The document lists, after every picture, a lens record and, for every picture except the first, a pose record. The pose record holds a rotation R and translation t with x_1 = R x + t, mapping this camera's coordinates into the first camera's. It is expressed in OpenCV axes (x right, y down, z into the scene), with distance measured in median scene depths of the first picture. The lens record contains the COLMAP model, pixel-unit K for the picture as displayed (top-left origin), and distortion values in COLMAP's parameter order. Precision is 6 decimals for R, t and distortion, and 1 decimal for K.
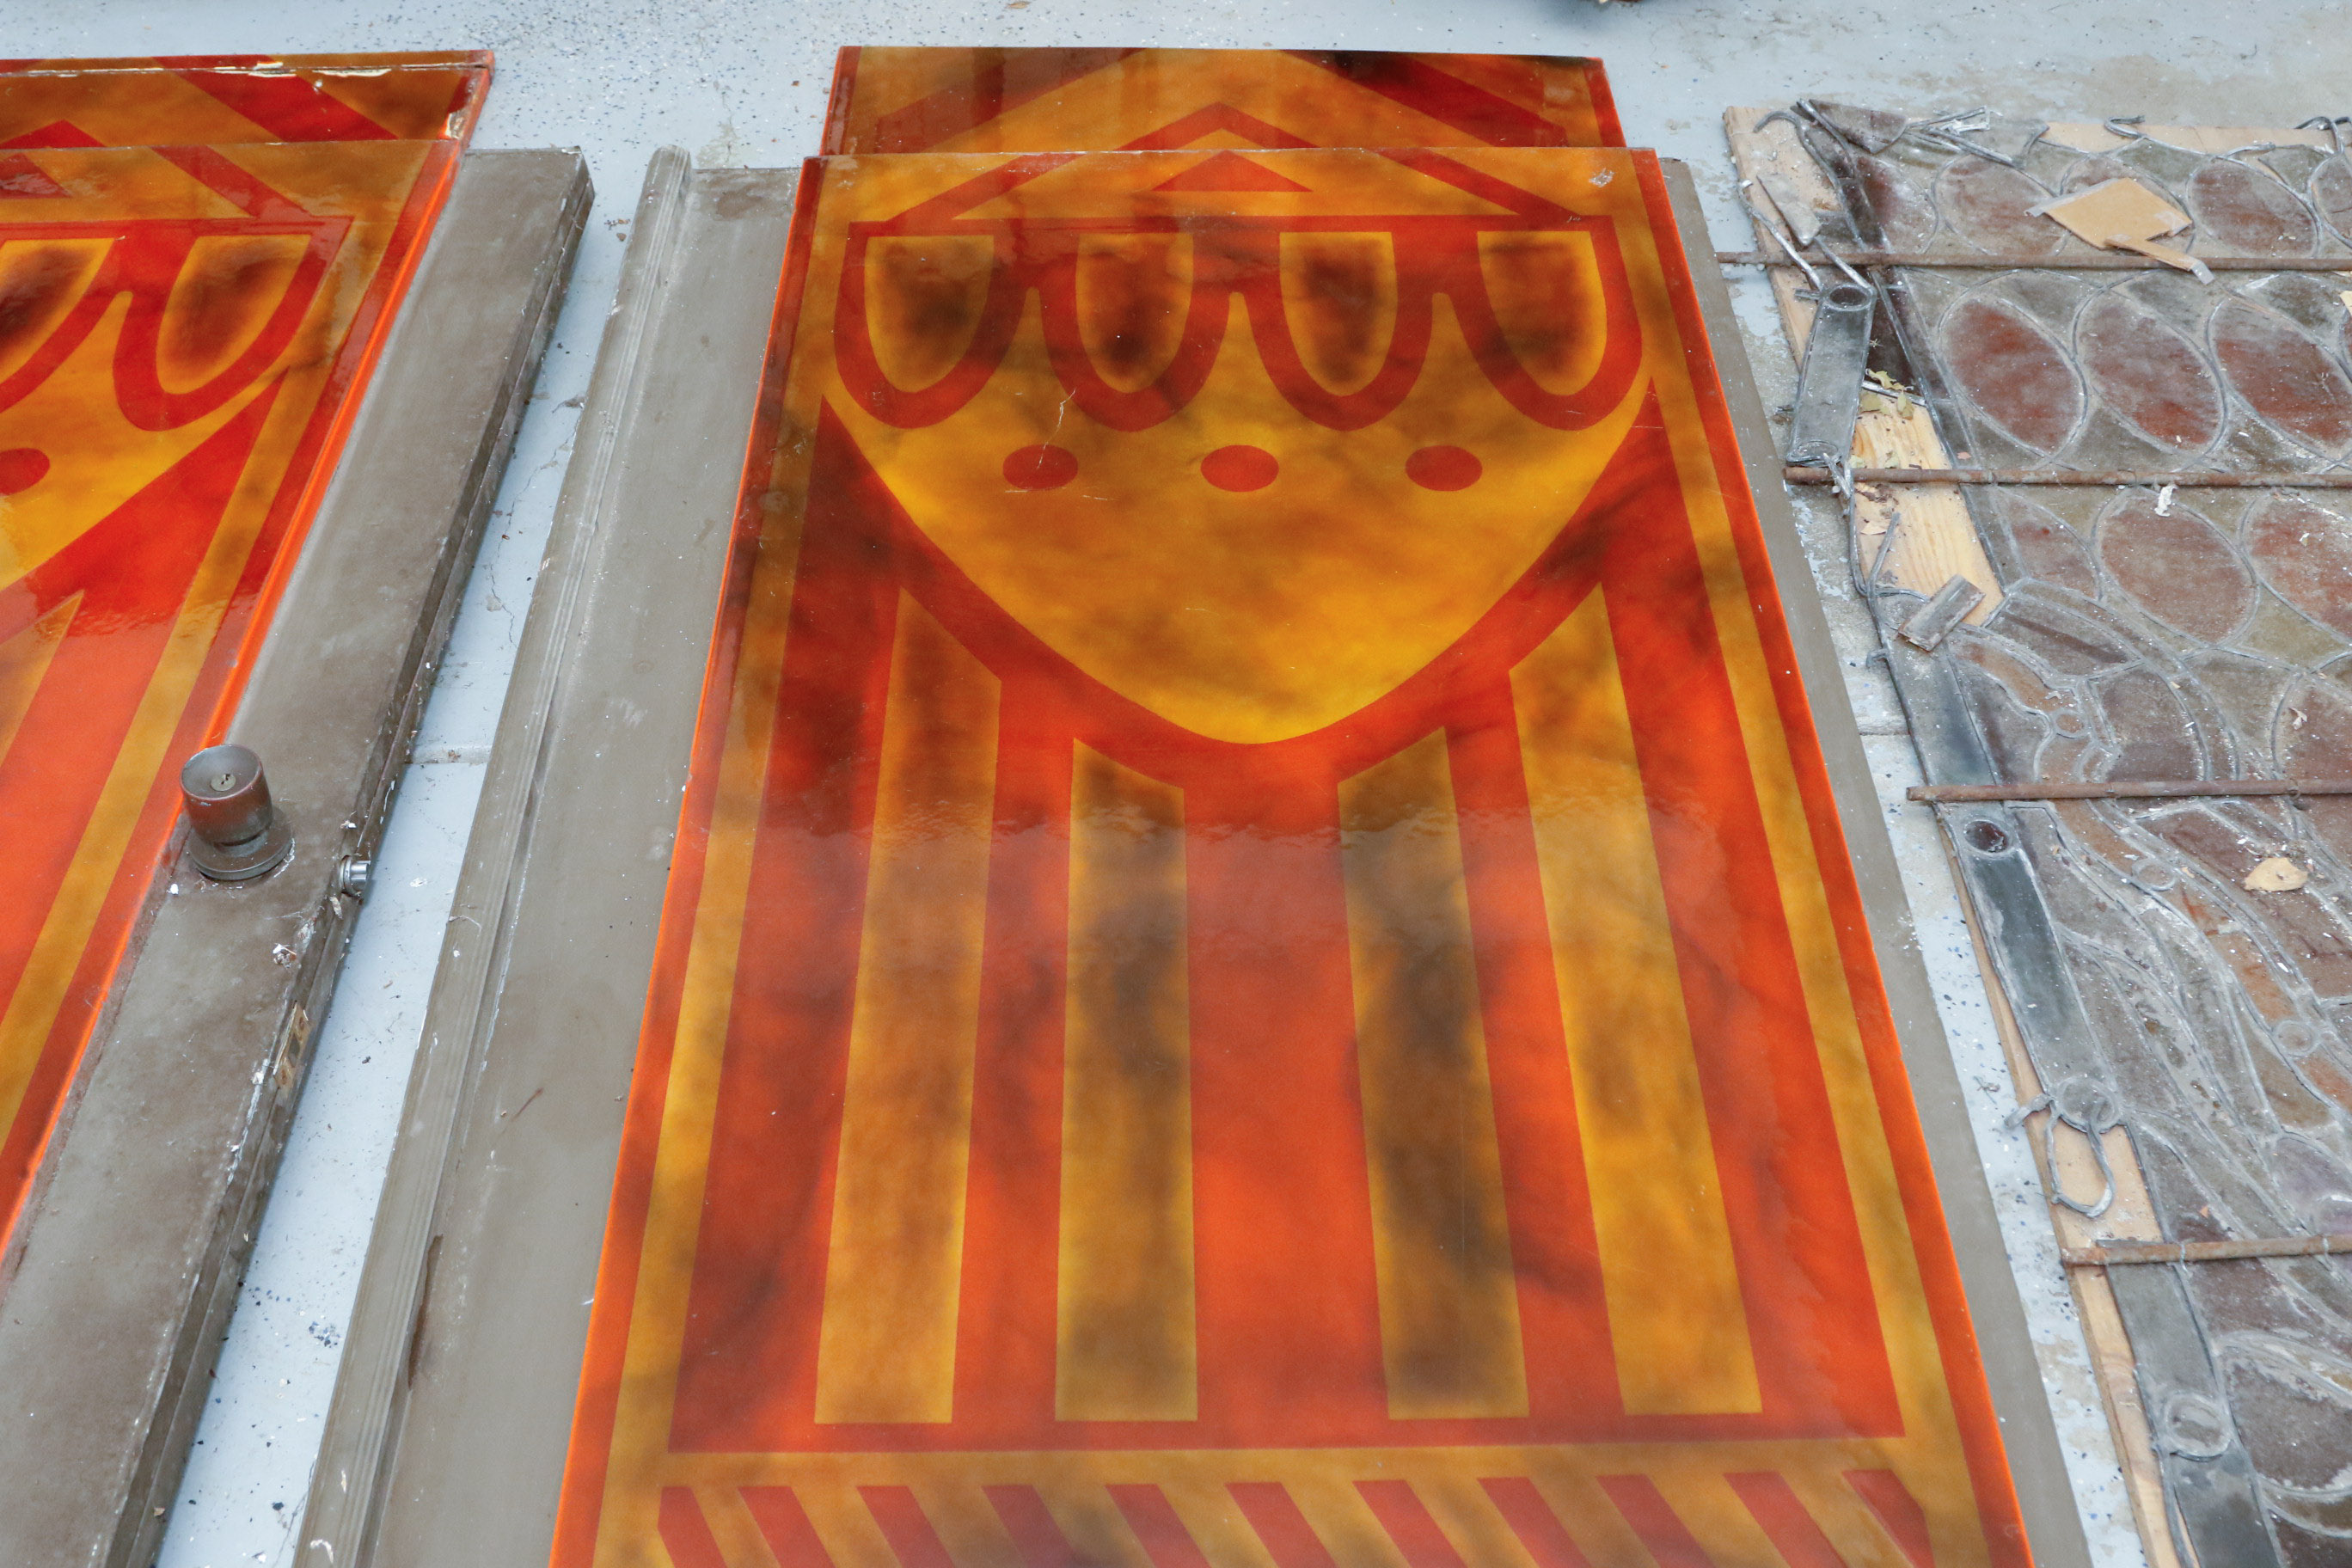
lens RADIAL K [[2586.7, 0, 1186.3], [0, 2586.7, 794.2], [0, 0, 1]] dist [-0.108299, 0.000000]
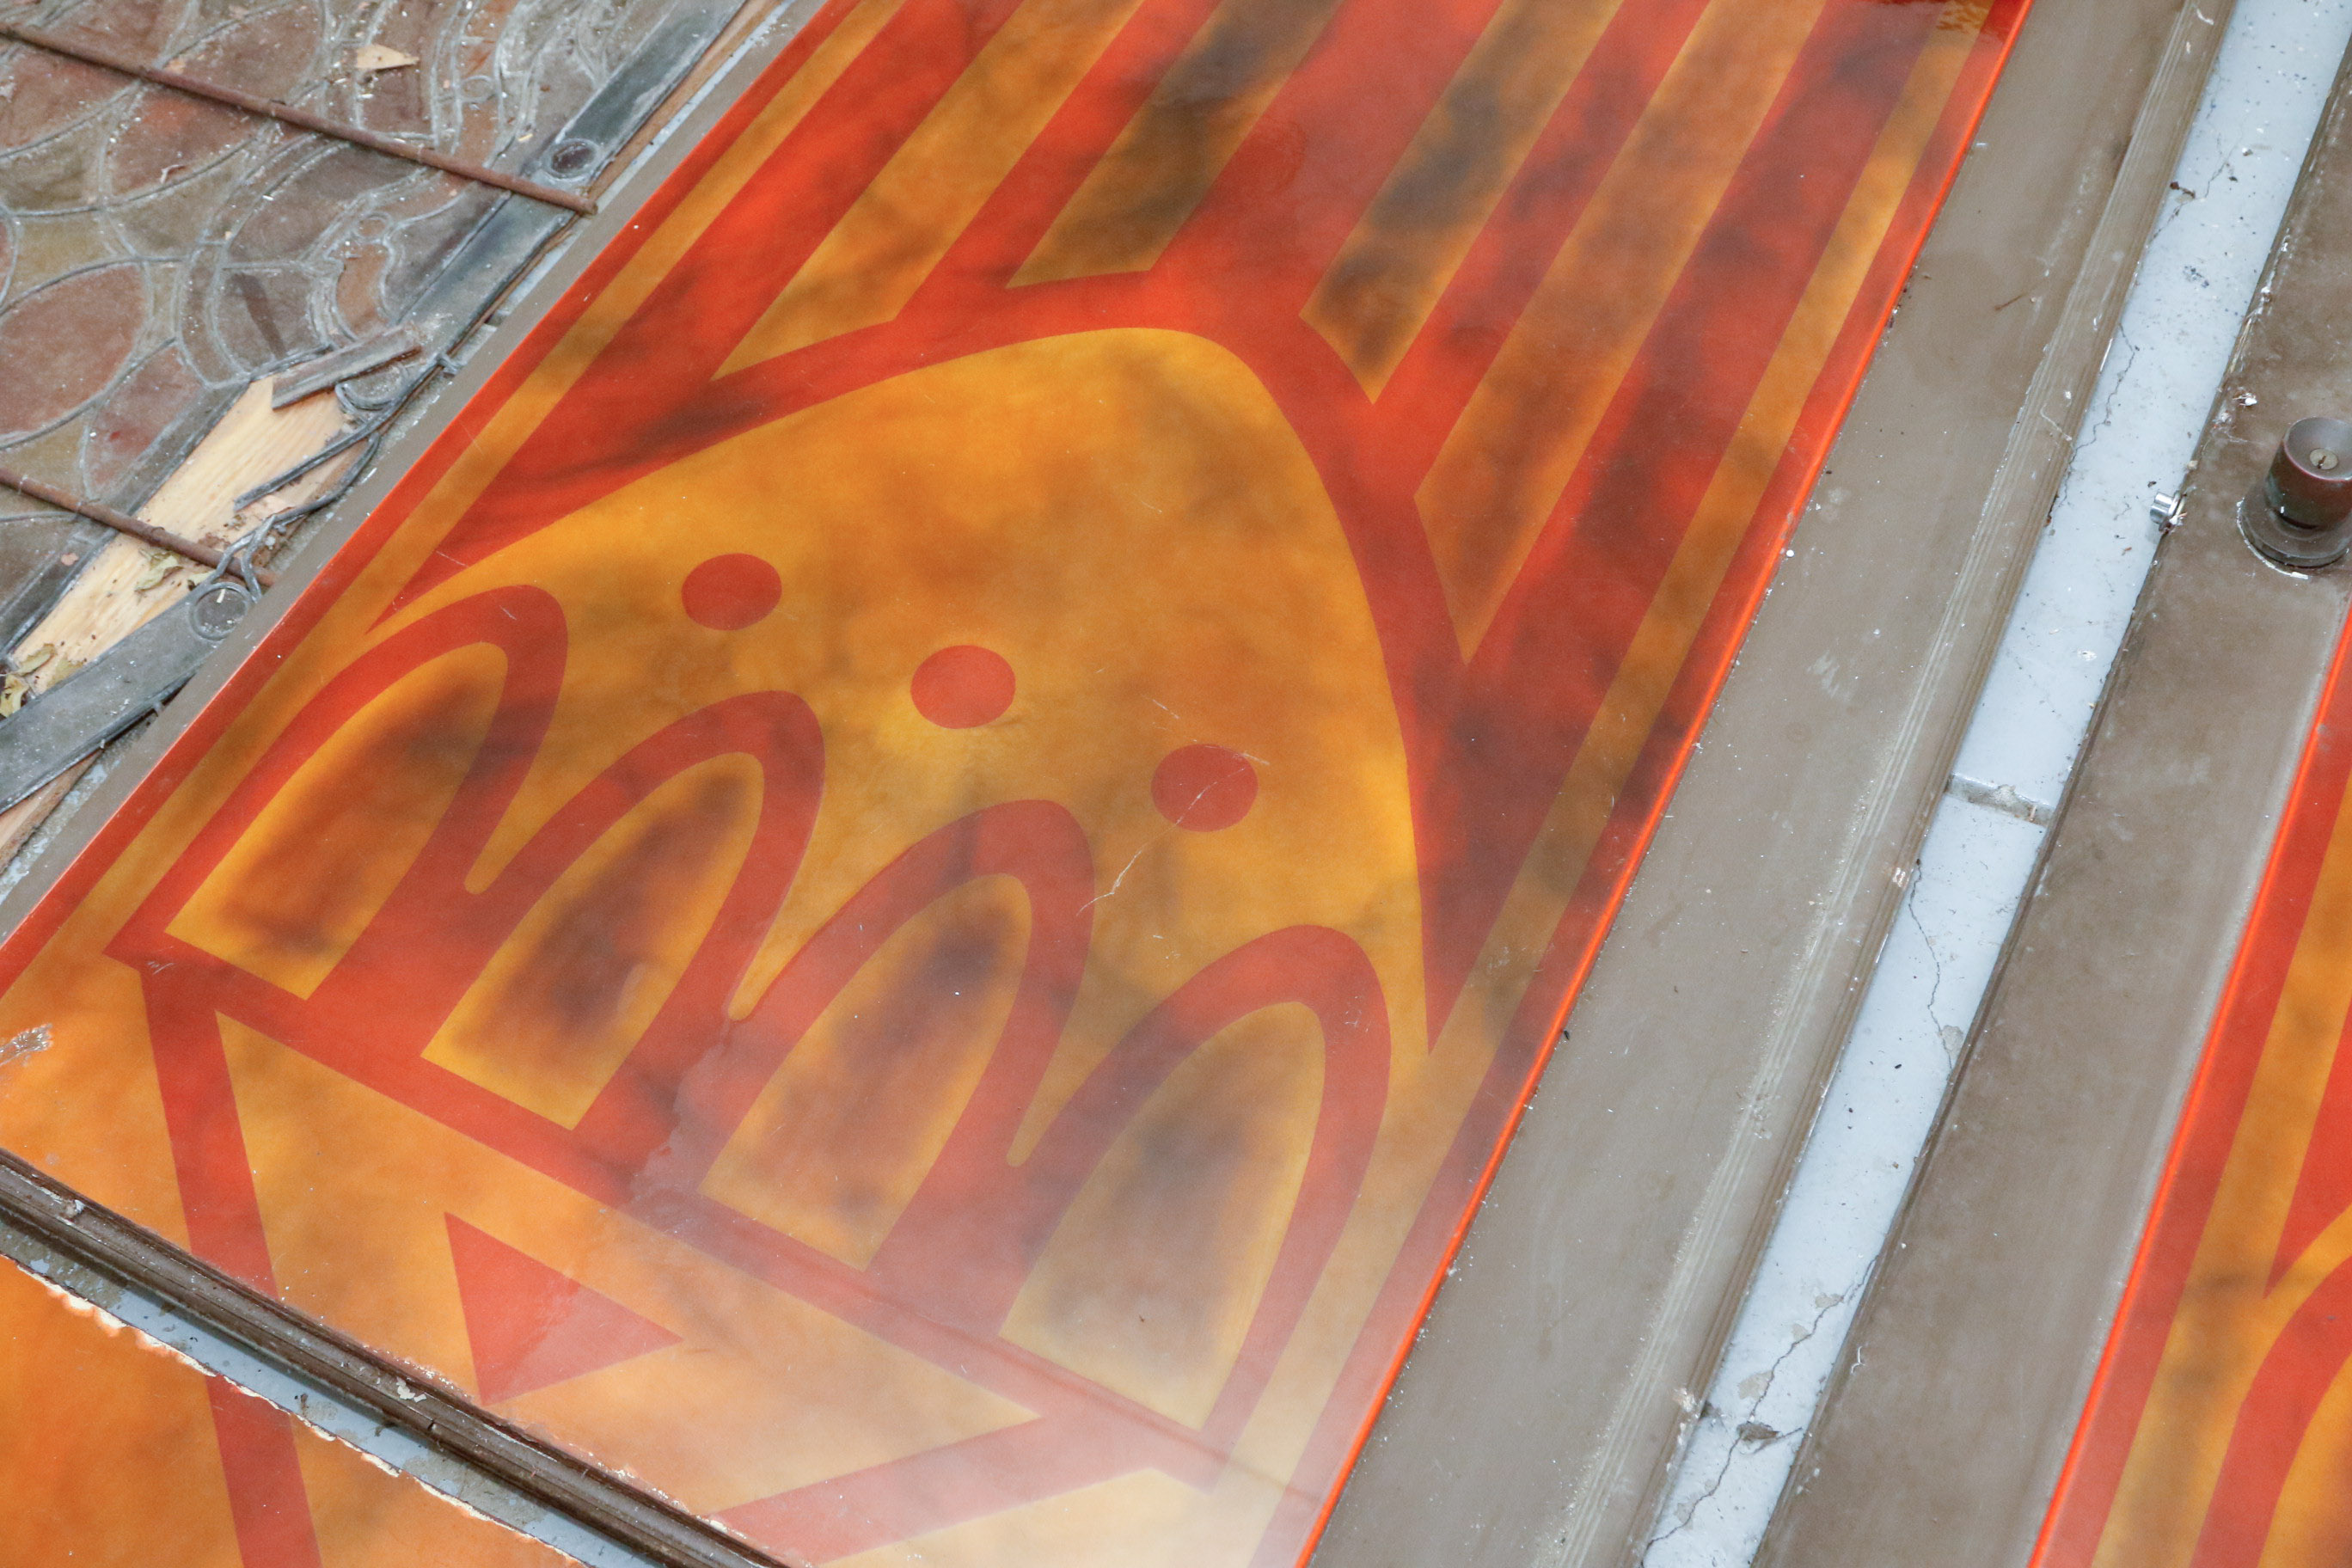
lens RADIAL K [[2586.7, 0, 1211.2], [0, 2586.7, 797.0], [0, 0, 1]] dist [-0.108299, 0.000000]
pose [[-0.895369, -0.362540, 0.258608, -0.229254], [0.314517, -0.103697, 0.943571, -0.752641], [-0.315266, 0.926181, 0.206872, 0.799617]]
